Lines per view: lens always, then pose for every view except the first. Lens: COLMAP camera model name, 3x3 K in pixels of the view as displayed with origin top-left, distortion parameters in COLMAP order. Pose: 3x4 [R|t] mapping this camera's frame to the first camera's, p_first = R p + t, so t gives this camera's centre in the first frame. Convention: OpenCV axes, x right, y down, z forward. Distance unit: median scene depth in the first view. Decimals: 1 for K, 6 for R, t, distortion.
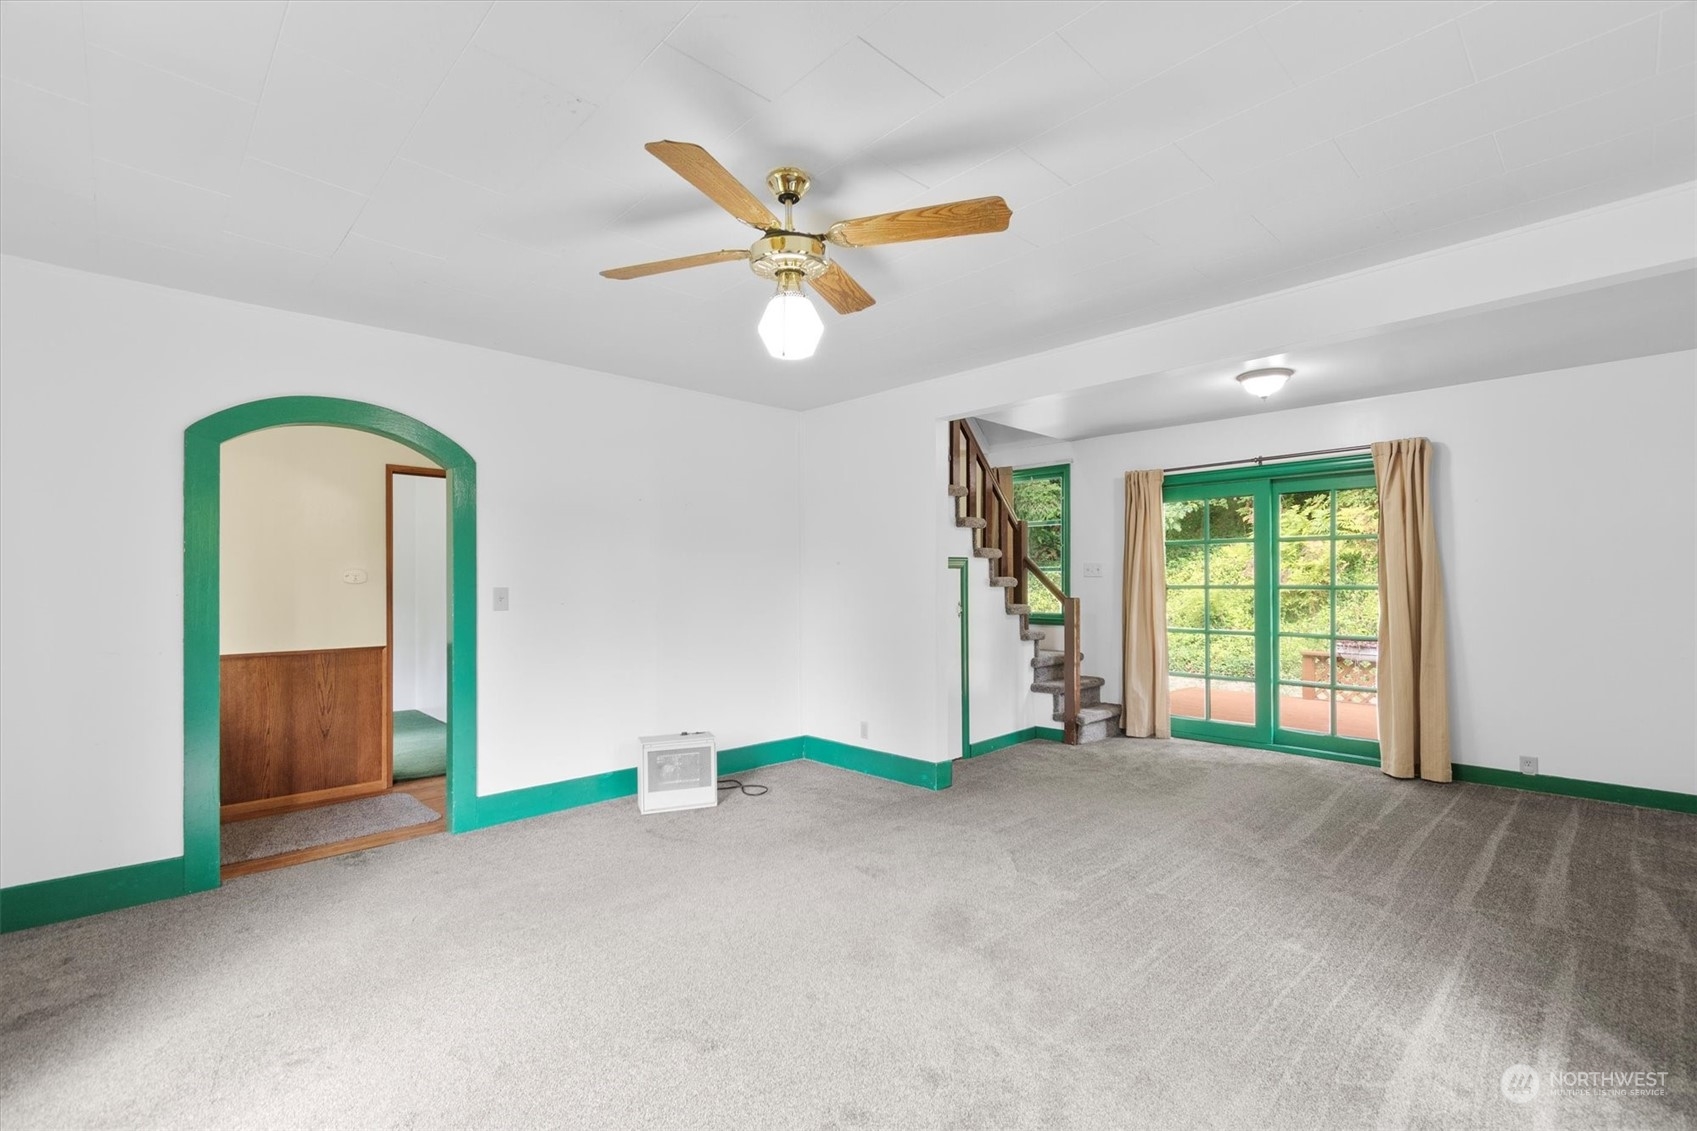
lens RADIAL K [[752.8, 0, 852.5], [0, 752.8, 587.6], [0, 0, 1]] dist [0.000193, -0.000227]
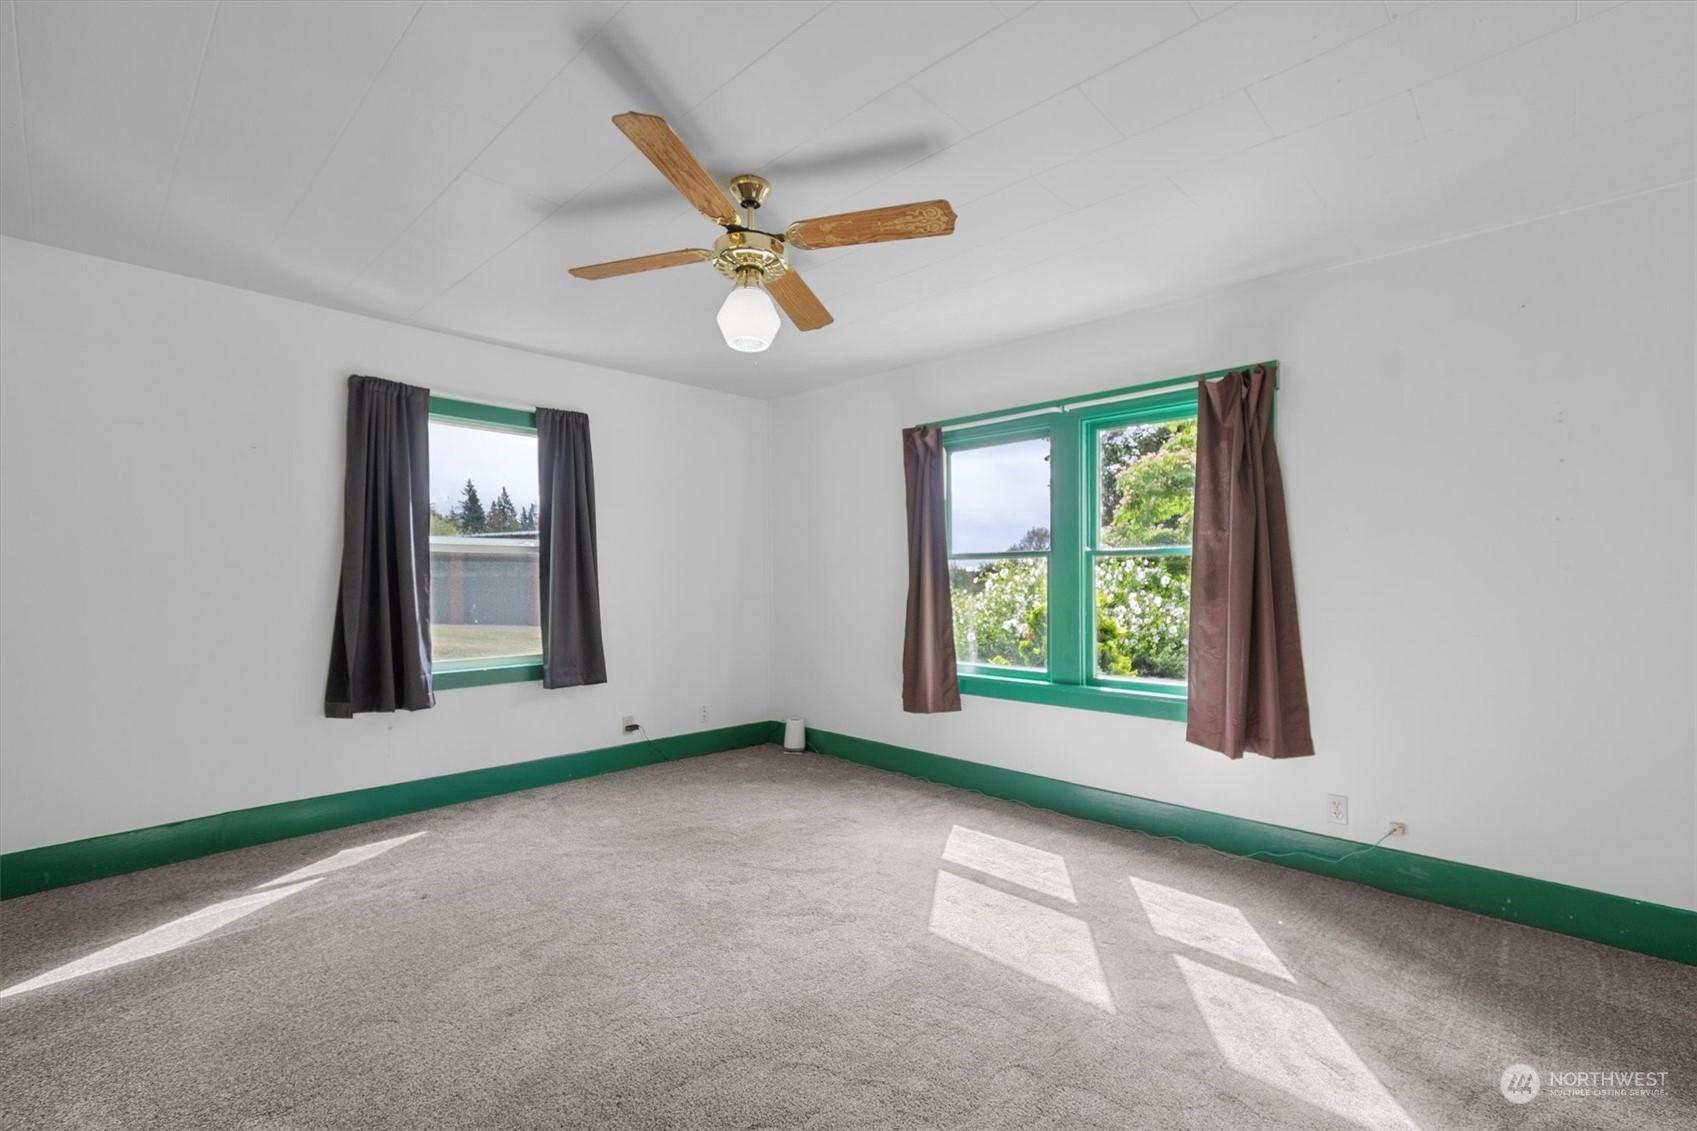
lens RADIAL K [[755.8, 0, 838.7], [0, 755.8, 573.1], [0, 0, 1]] dist [0.001881, 0.000000]
pose [[-0.999235, 0.009641, -0.037907, -0.082636], [0.010069, 0.999888, -0.011100, 0.011589], [0.037796, -0.011473, -0.999220, 1.043163]]
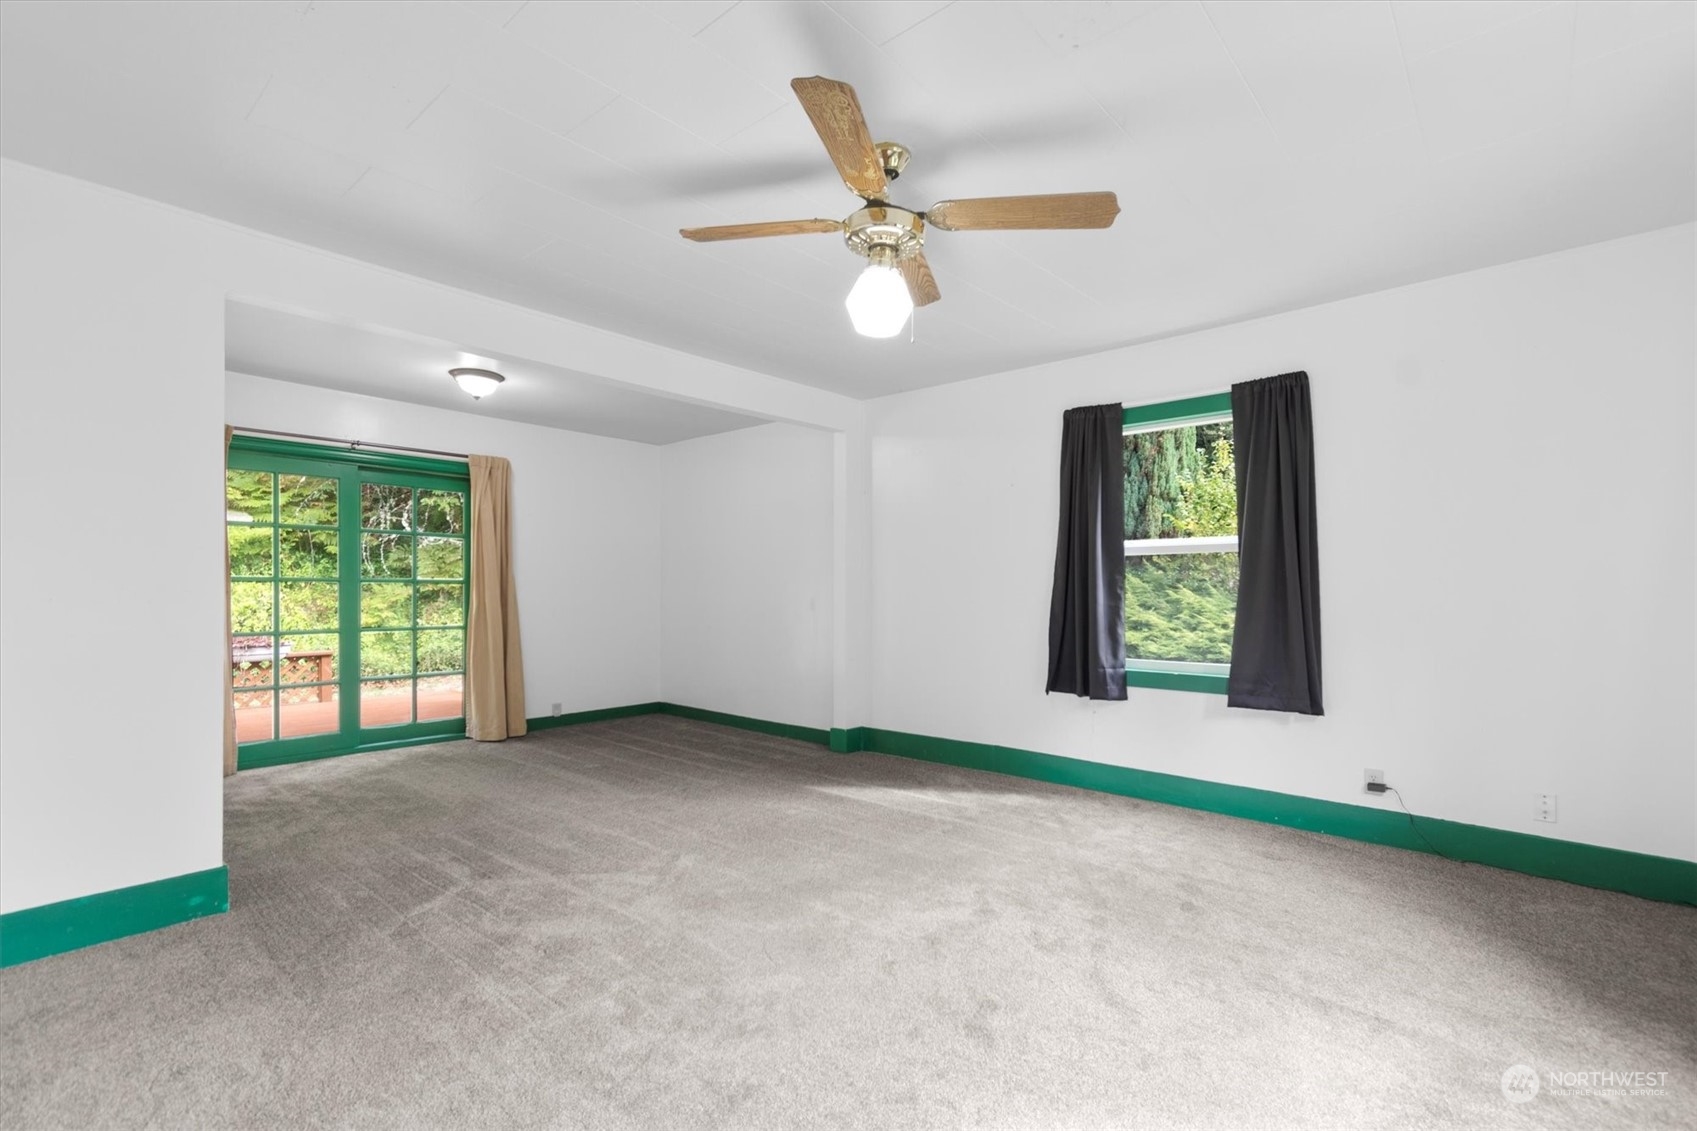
lens RADIAL K [[752.8, 0, 852.5], [0, 752.8, 587.6], [0, 0, 1]] dist [0.000193, -0.000227]
pose [[-0.079960, 0.004235, 0.996789, -0.537646], [-0.000215, 0.999991, -0.004265, 0.016190], [-0.996798, -0.000556, -0.079958, 0.565711]]
